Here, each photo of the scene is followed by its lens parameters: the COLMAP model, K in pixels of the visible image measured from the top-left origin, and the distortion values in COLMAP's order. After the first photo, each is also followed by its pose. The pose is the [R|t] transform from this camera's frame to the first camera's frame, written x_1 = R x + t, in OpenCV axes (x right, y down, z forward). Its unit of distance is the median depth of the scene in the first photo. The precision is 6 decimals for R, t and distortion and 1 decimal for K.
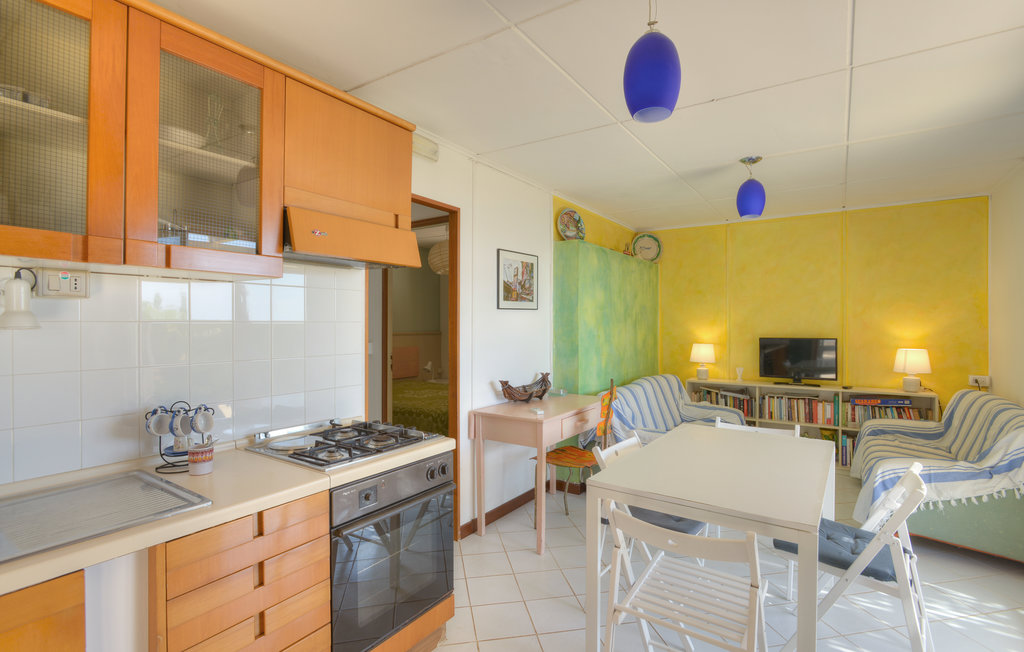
lens RADIAL K [[487.3, 0, 510.6], [0, 487.3, 324.0], [0, 0, 1]] dist [-0.001821, 0.000681]
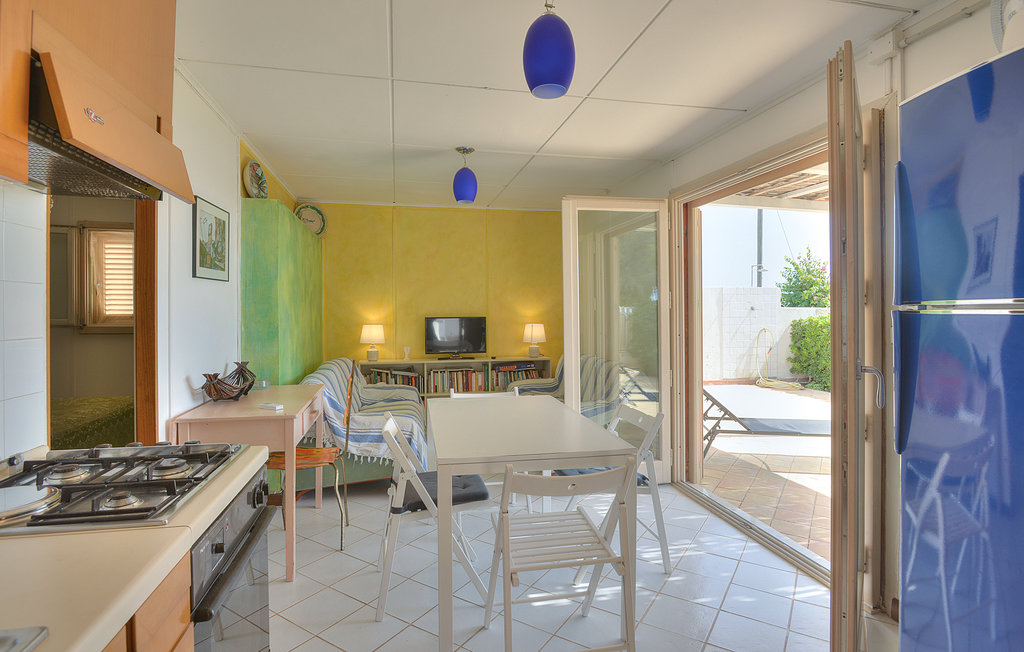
lens RADIAL K [[519.1, 0, 492.8], [0, 519.1, 309.8], [0, 0, 1]] dist [-0.003629, -0.000834]
pose [[0.706319, 0.000721, 0.707893, -0.209354], [0.002023, 0.999993, -0.003037, 0.017271], [-0.707891, 0.003577, 0.706313, 0.104053]]
